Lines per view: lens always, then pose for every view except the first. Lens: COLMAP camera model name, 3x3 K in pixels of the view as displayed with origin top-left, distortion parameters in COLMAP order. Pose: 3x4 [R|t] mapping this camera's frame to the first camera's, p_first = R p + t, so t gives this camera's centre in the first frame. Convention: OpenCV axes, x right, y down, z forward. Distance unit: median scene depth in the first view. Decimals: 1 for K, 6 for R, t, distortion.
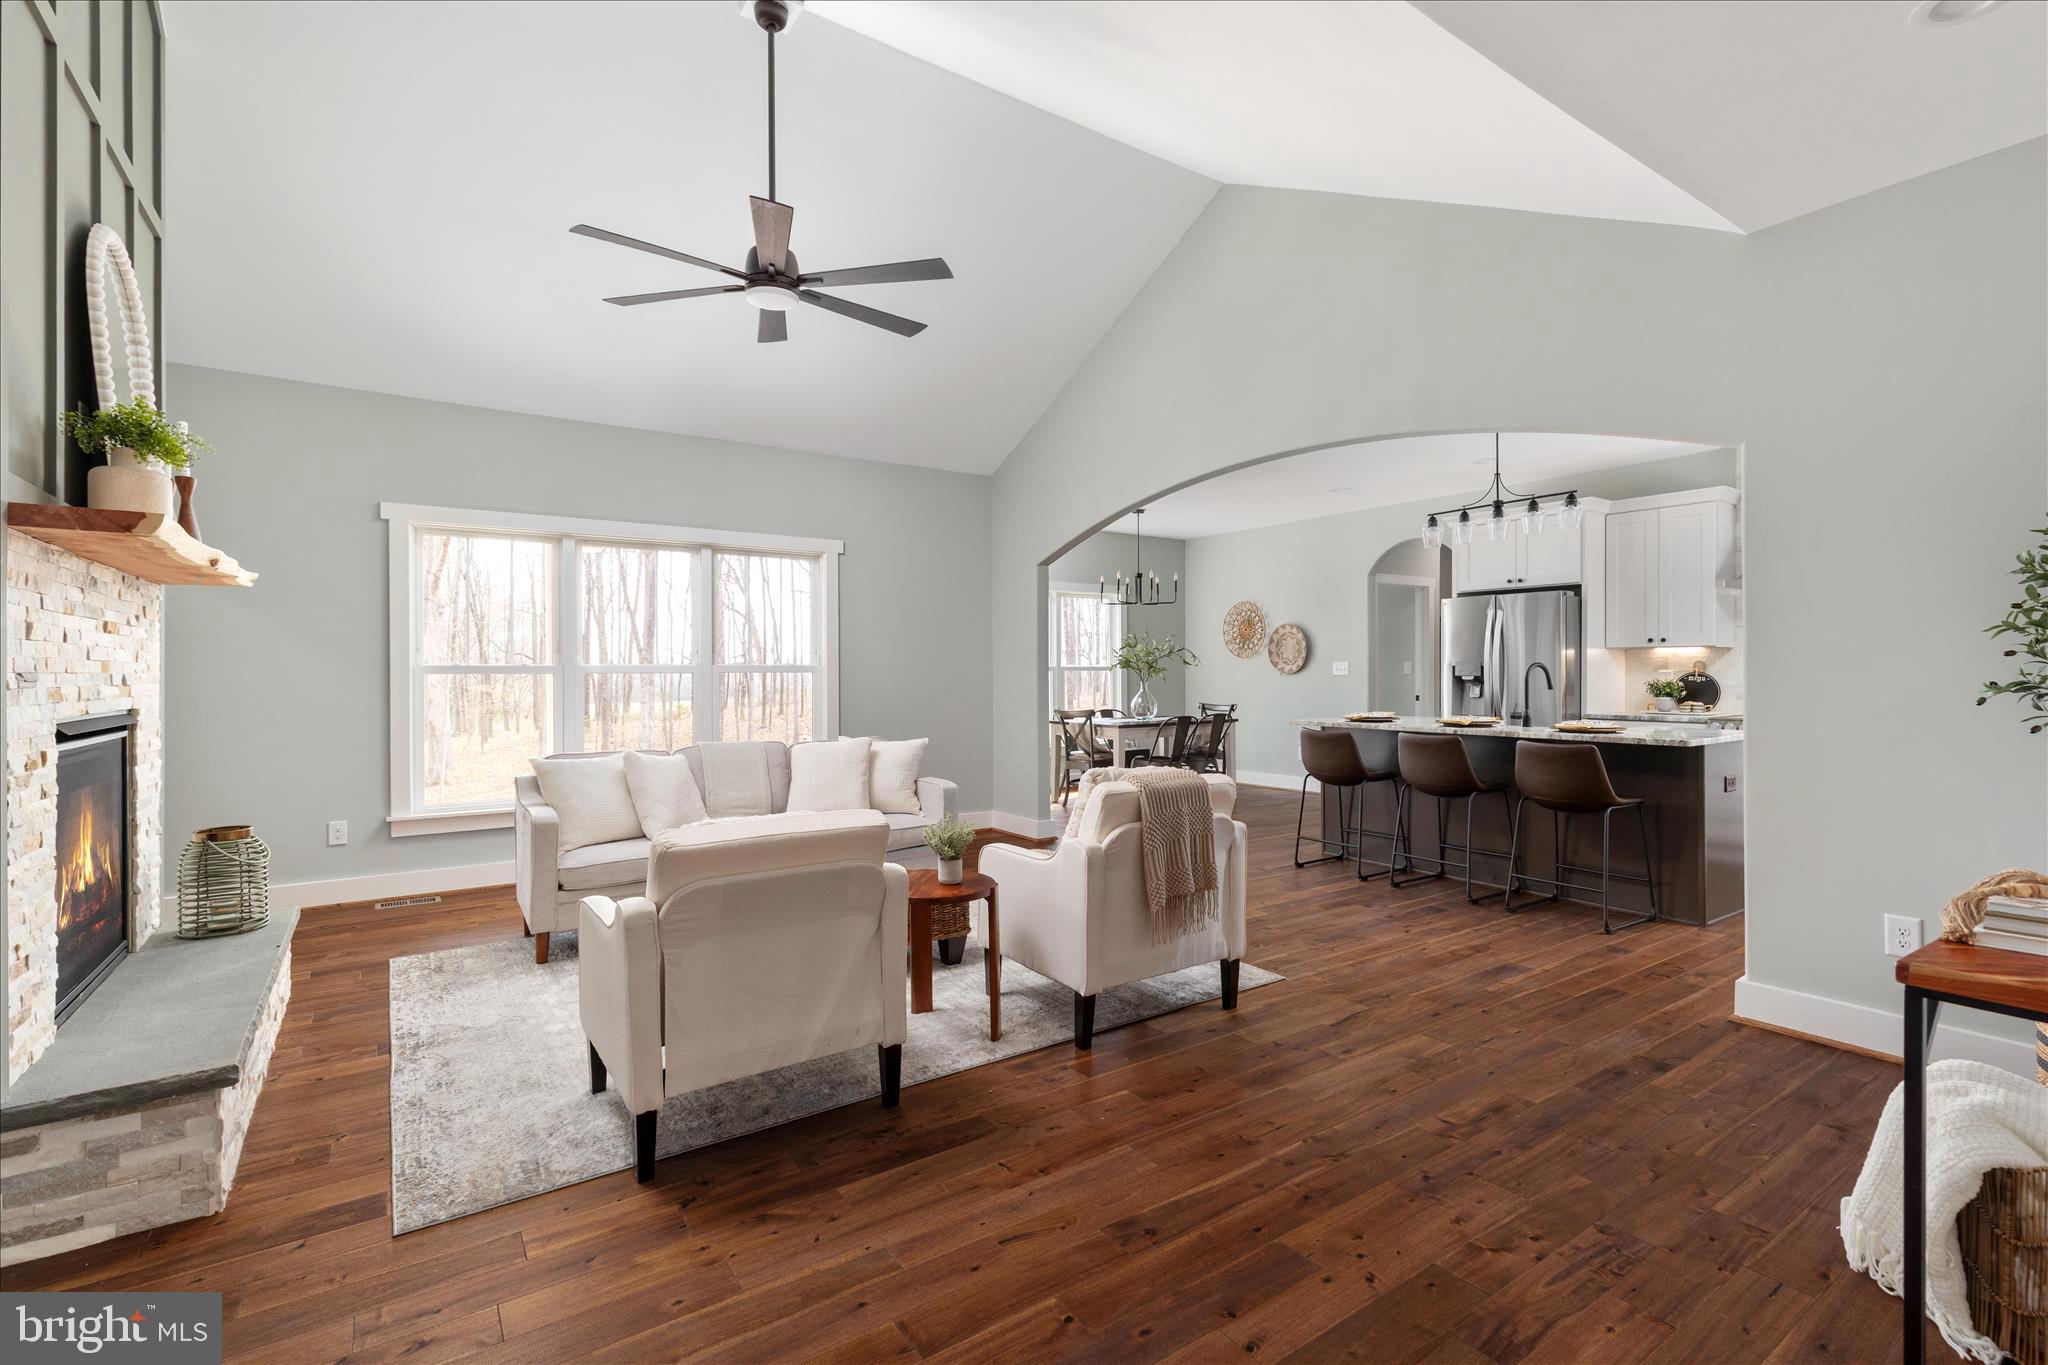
lens RADIAL K [[916.4, 0, 1026.3], [0, 916.4, 679.2], [0, 0, 1]] dist [0.001927, 0.000209]
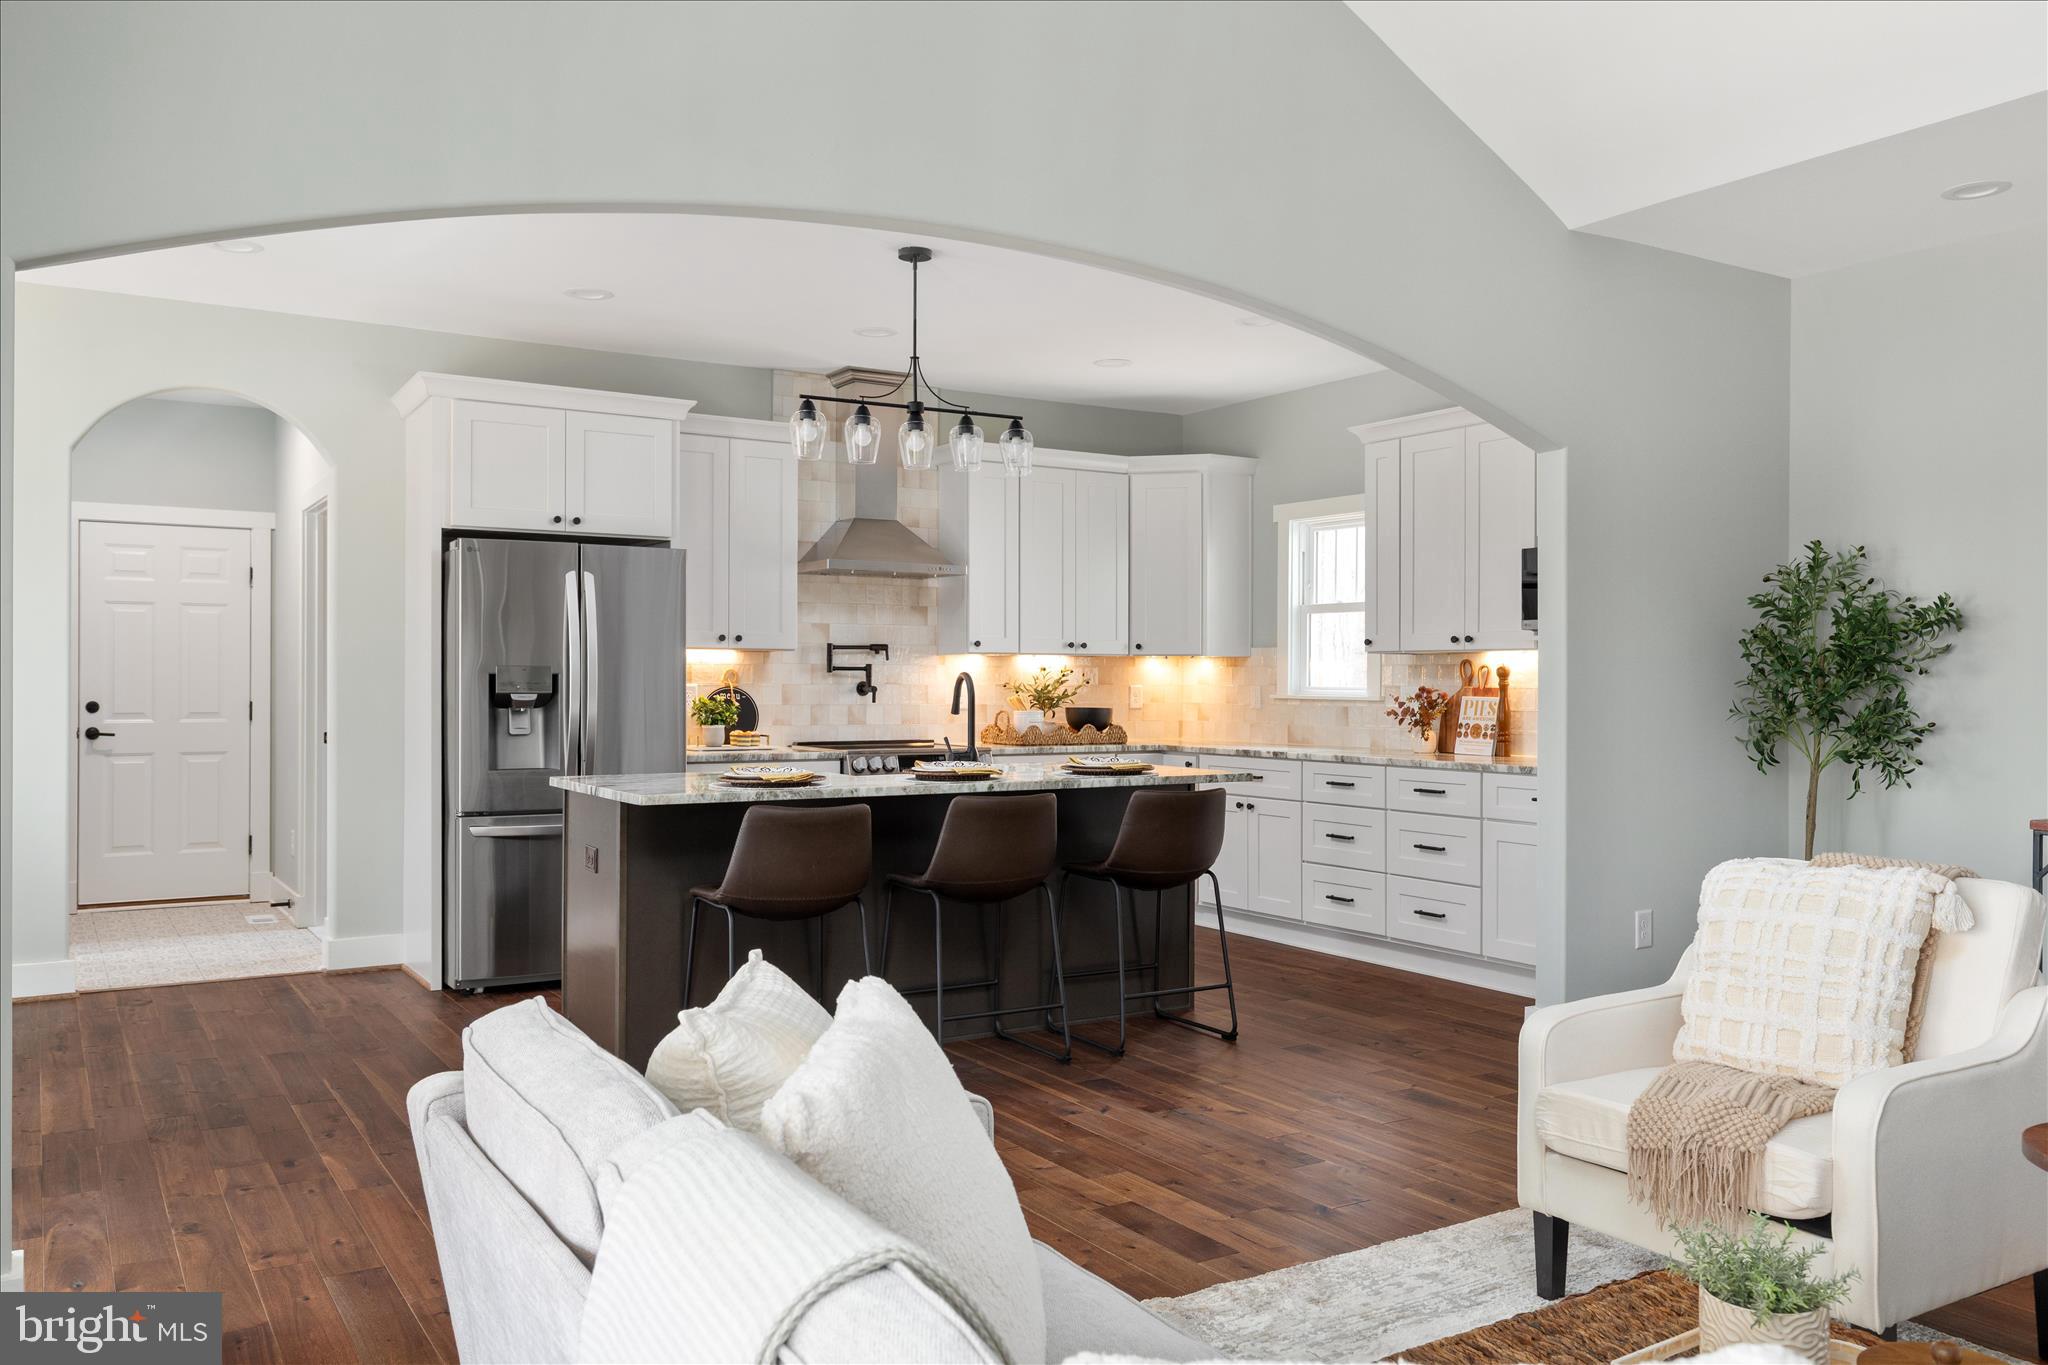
lens RADIAL K [[1603.9, 0, 1029.7], [0, 1603.9, 677.9], [0, 0, 1]] dist [0.015349, 0.001603]
pose [[0.035789, 0.005296, 0.999345, -0.533248], [0.005216, 0.999971, -0.005486, -0.007670], [-0.999346, 0.005409, 0.035760, 0.888648]]
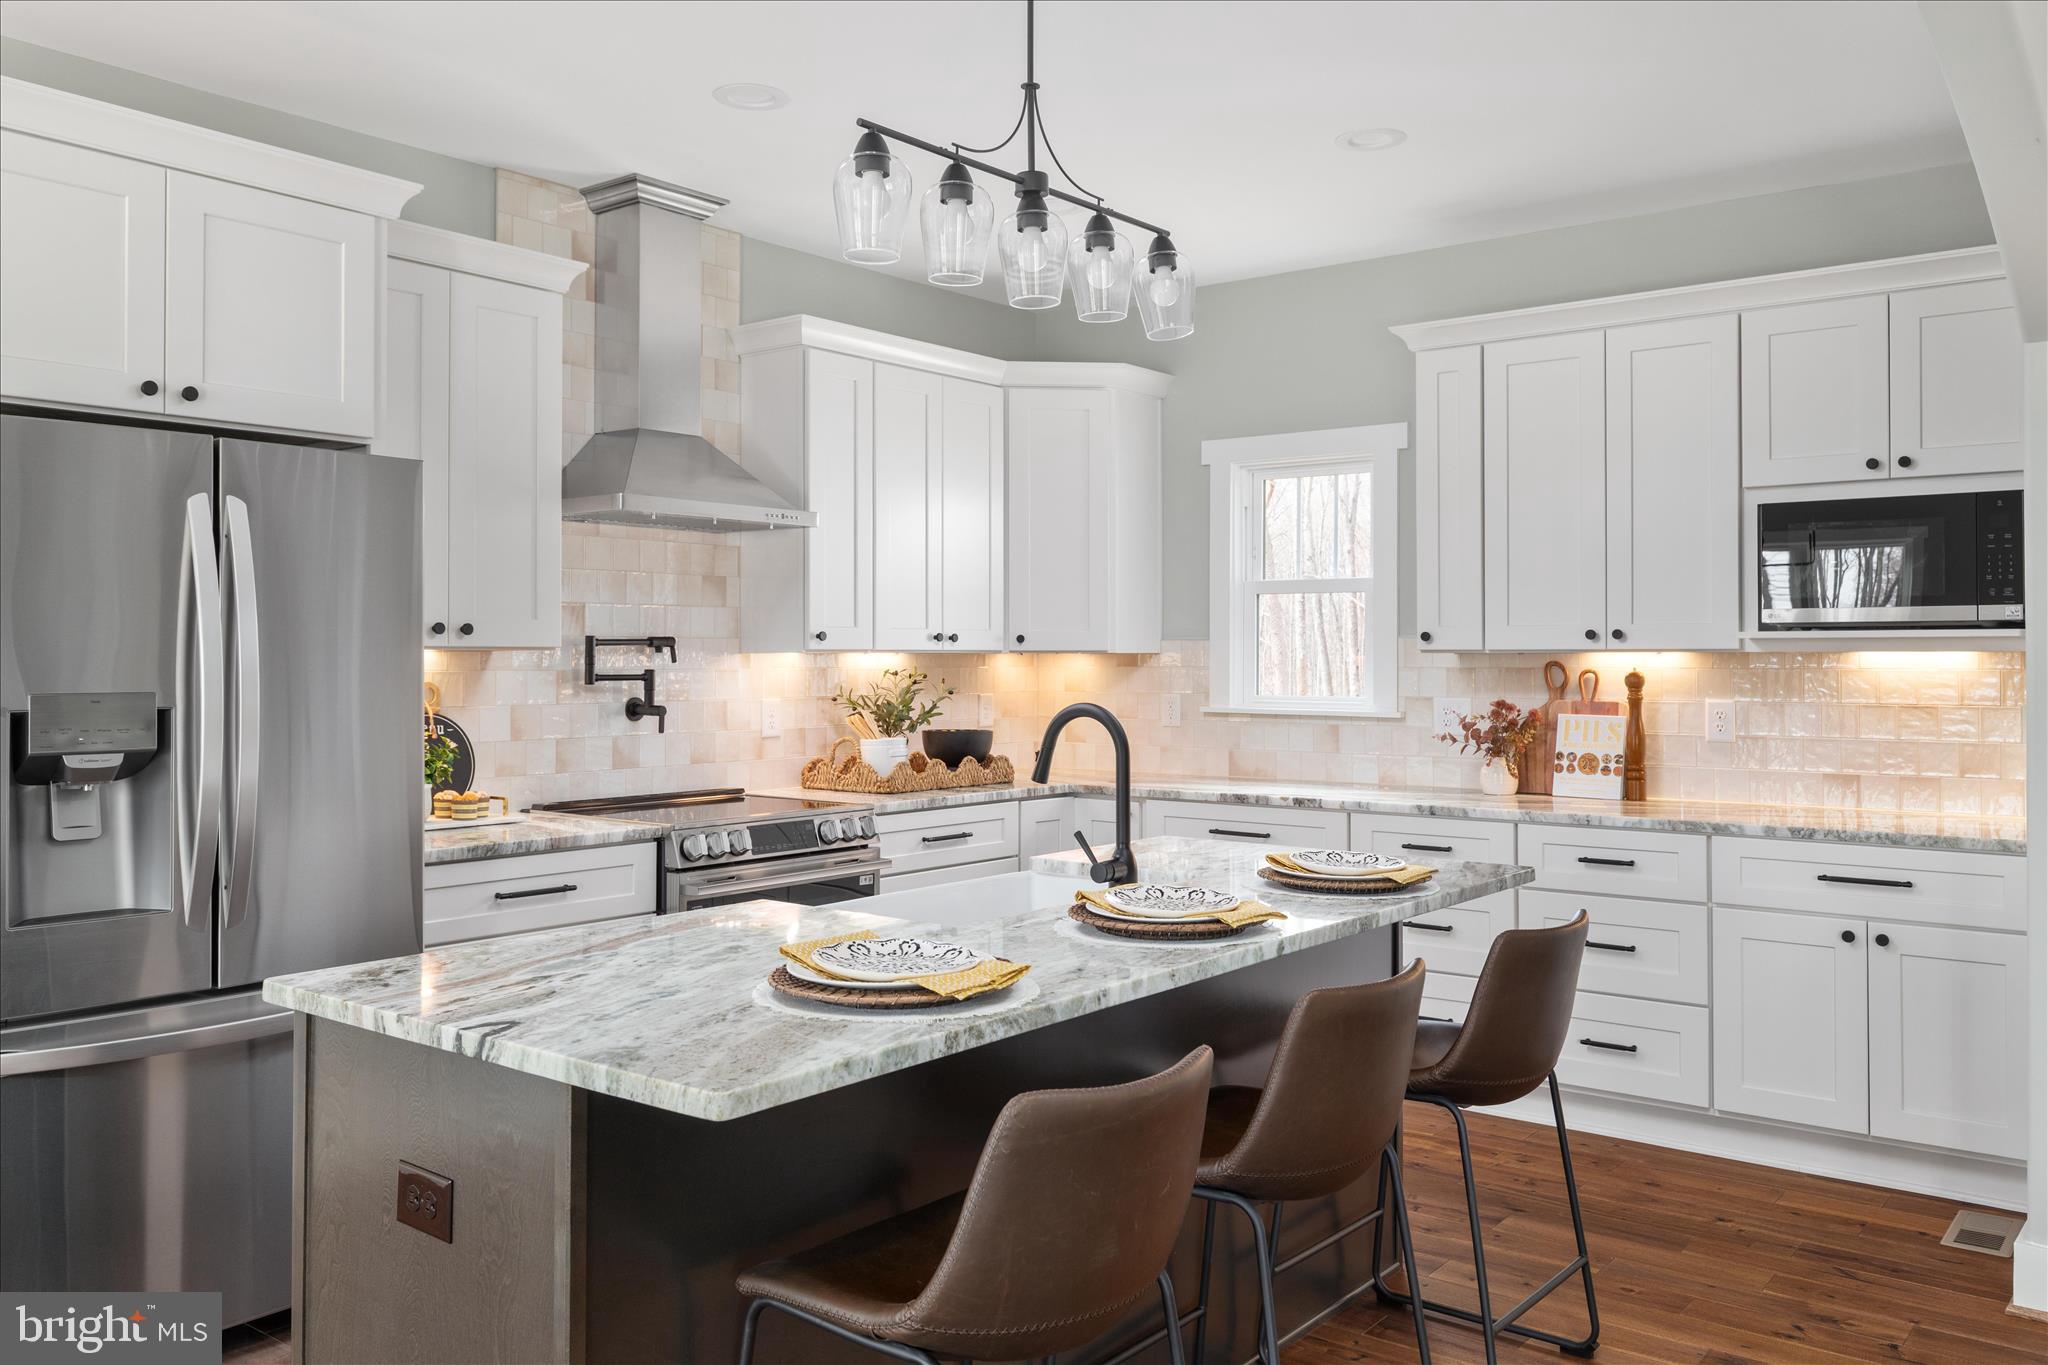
lens RADIAL K [[1603.9, 0, 1007.5], [0, 1603.9, 634.2], [0, 0, 1]] dist [0.015349, 0.001603]
pose [[-0.307196, 0.016844, 0.951497, 0.011076], [0.009680, 0.999847, -0.014575, -0.033727], [-0.951597, 0.004733, -0.307312, 1.172731]]
